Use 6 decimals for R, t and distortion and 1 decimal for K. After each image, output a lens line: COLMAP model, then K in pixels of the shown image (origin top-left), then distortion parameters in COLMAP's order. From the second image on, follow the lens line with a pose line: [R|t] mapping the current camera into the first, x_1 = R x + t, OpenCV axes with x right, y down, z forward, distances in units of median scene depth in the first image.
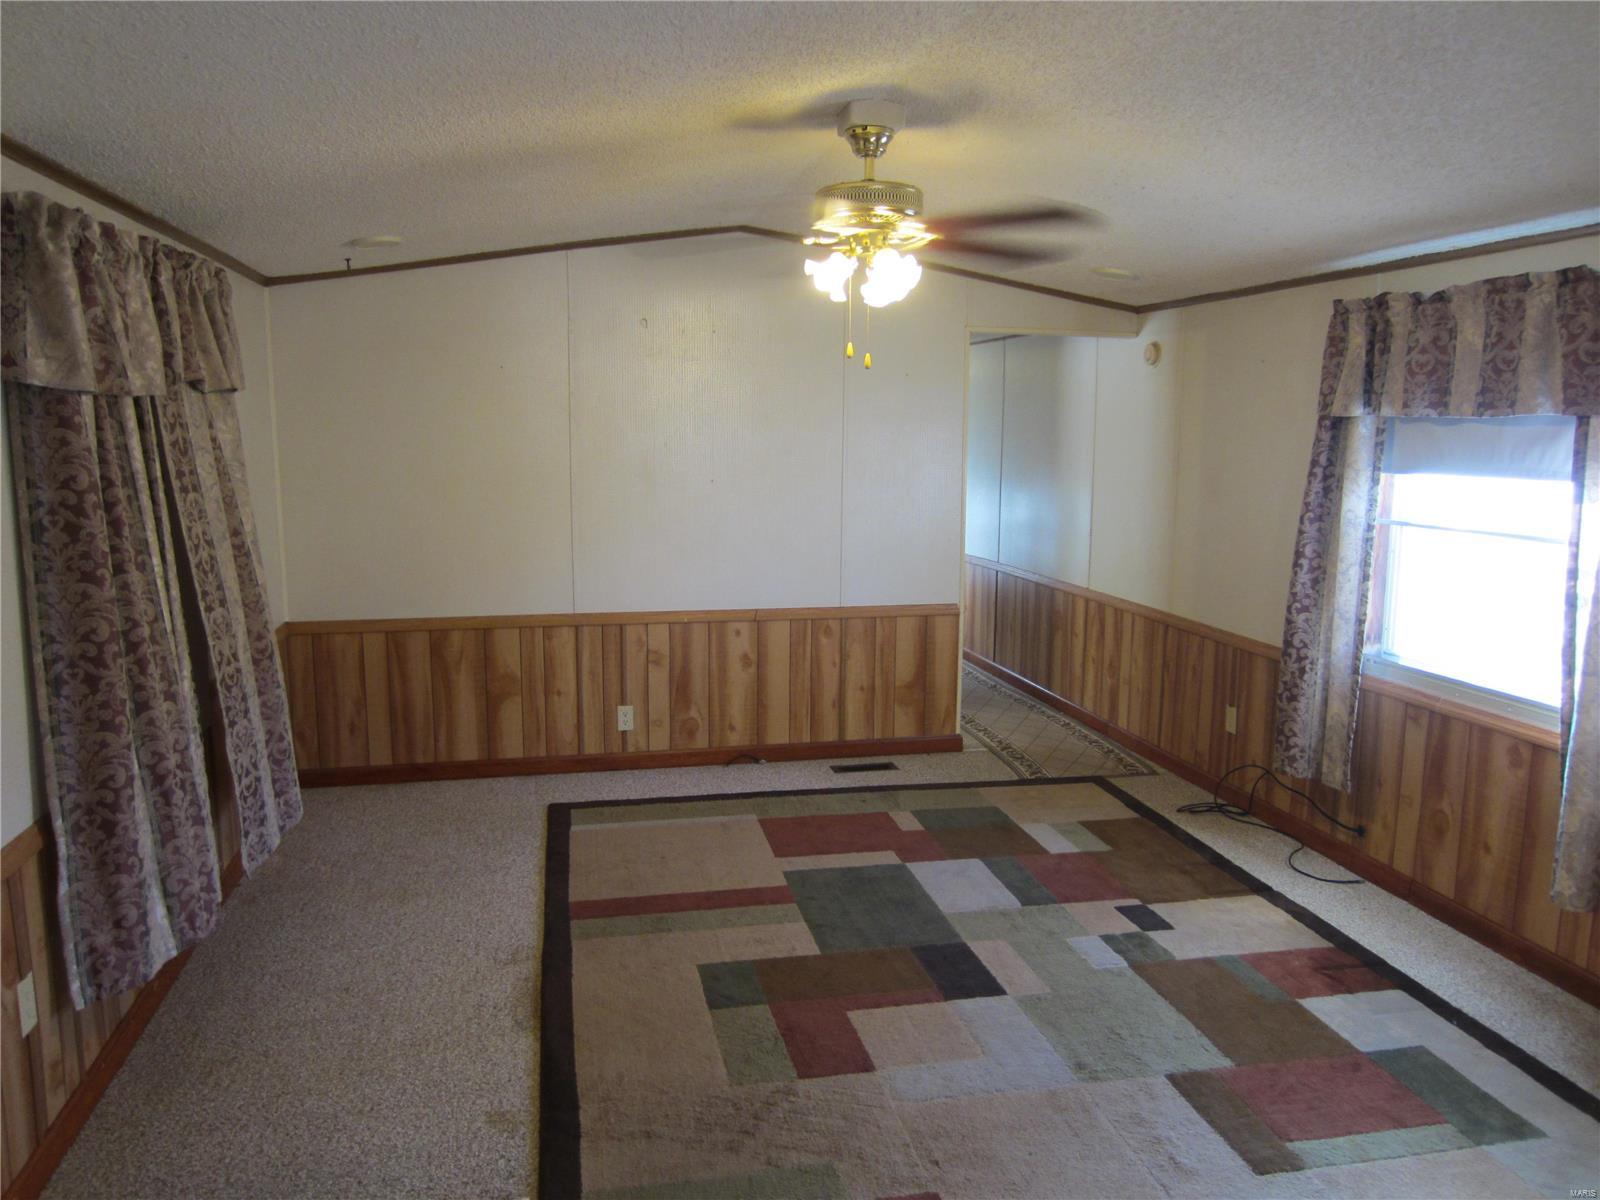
lens RADIAL K [[1139.5, 0, 800.0], [0, 1139.5, 600.0], [0, 0, 1]] dist [-0.040072, 0.016891]
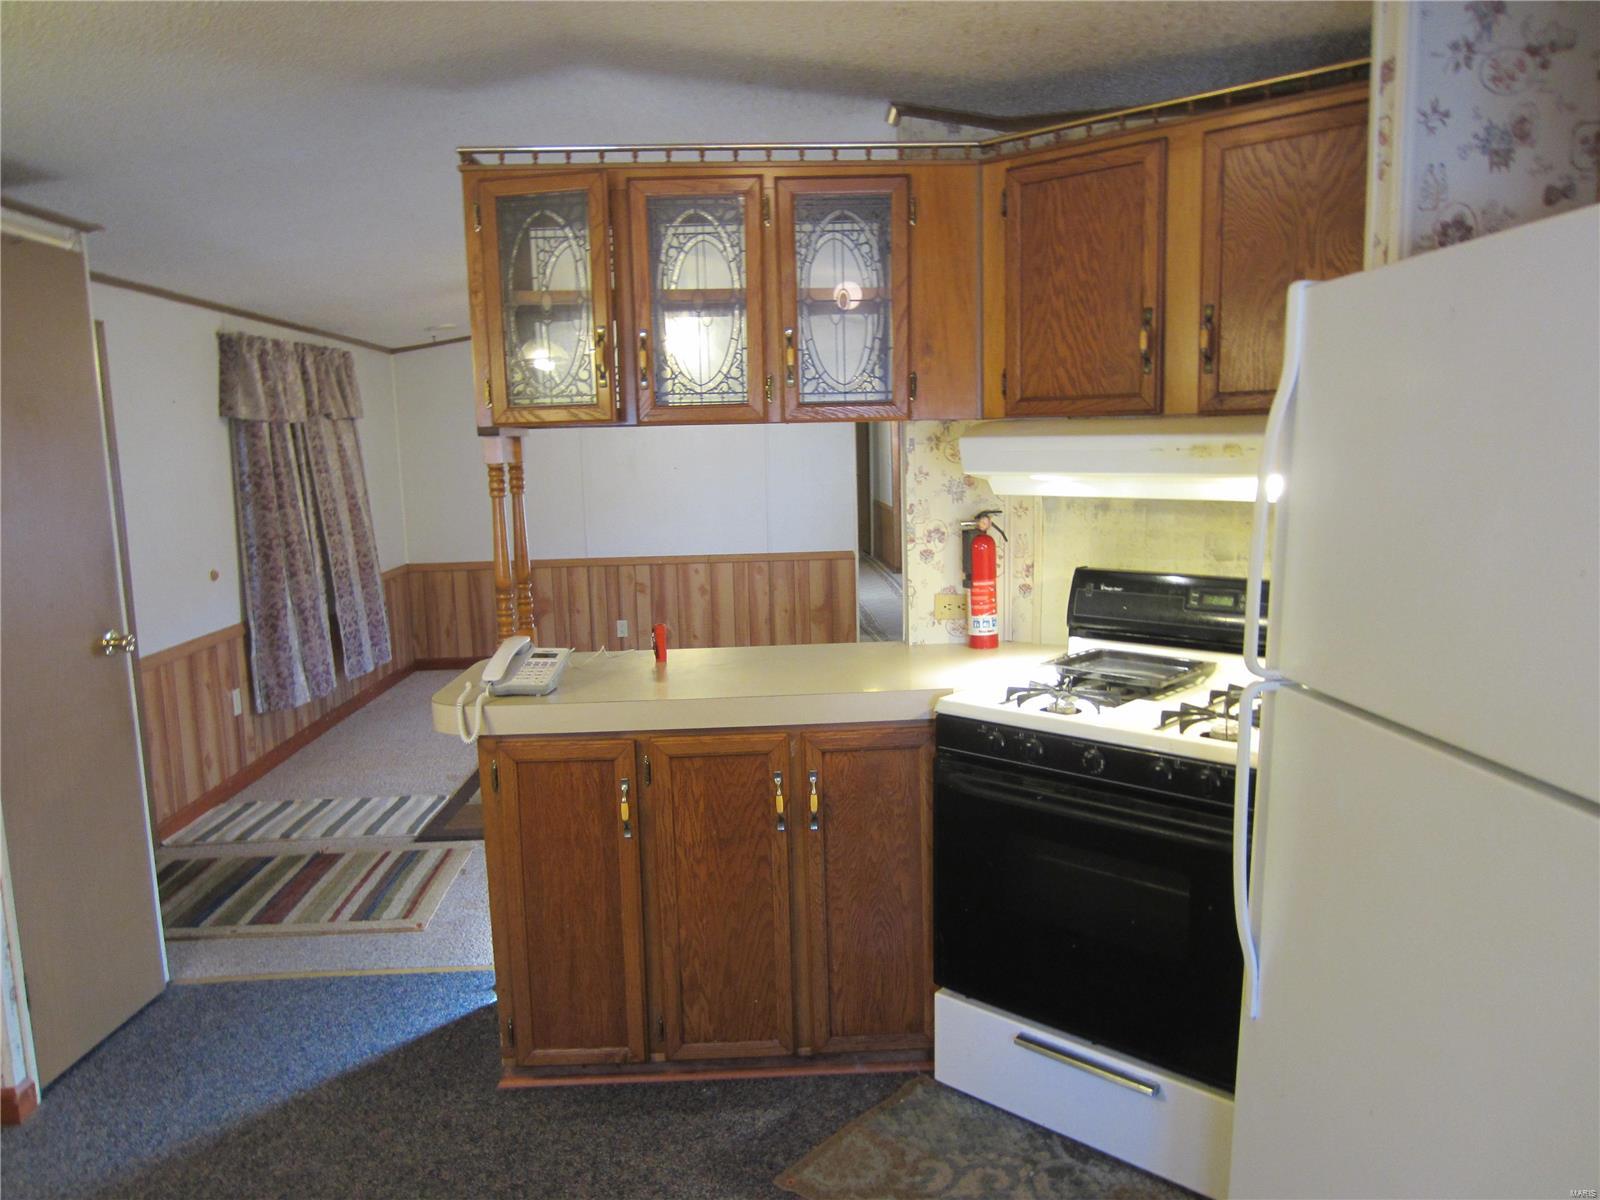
lens RADIAL K [[1139.5, 0, 800.0], [0, 1139.5, 600.0], [0, 0, 1]] dist [-0.040072, 0.016891]
pose [[0.982645, -0.009173, -0.185269, 0.689339], [0.006492, 0.999865, -0.015072, 0.175889], [0.185383, 0.013607, 0.982572, -0.831339]]
